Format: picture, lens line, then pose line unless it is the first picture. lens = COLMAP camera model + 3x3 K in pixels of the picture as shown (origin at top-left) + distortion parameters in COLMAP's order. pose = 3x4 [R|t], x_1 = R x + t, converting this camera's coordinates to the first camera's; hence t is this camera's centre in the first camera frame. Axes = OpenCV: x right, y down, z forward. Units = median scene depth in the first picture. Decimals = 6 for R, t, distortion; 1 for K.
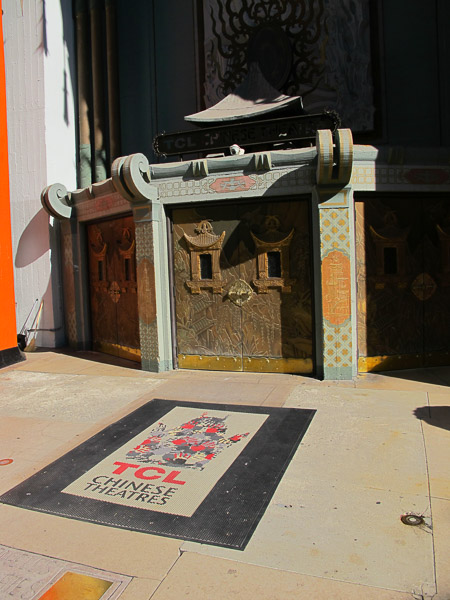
lens RADIAL K [[482.8, 0, 225.0], [0, 482.8, 300.0], [0, 0, 1]] dist [-0.123396, 0.077417]
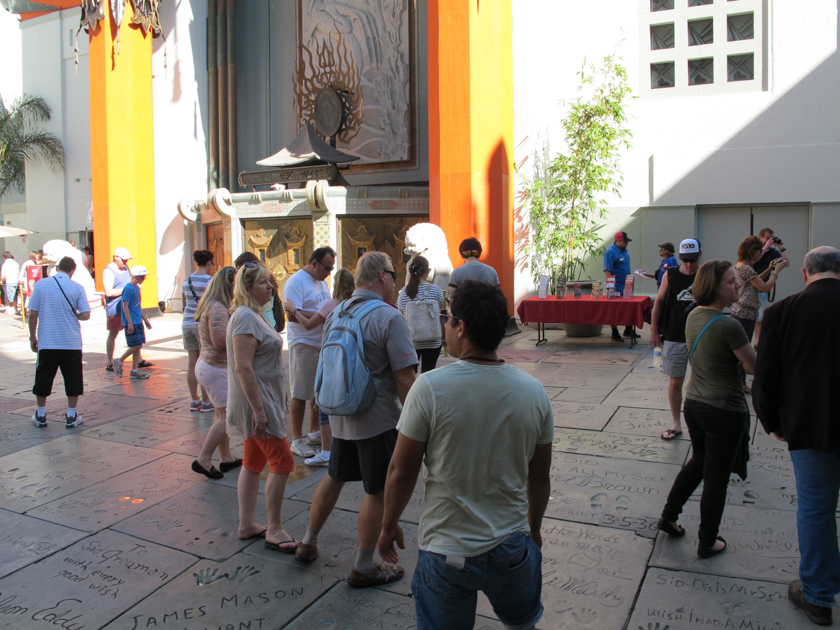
lens RADIAL K [[675.9, 0, 420.0], [0, 675.9, 315.0], [0, 0, 1]] dist [-0.123396, 0.077417]
pose [[0.993279, 0.036713, -0.109770, 0.704575], [-0.035636, 0.999296, 0.011762, 0.077791], [0.110125, -0.007771, 0.993887, -1.135035]]
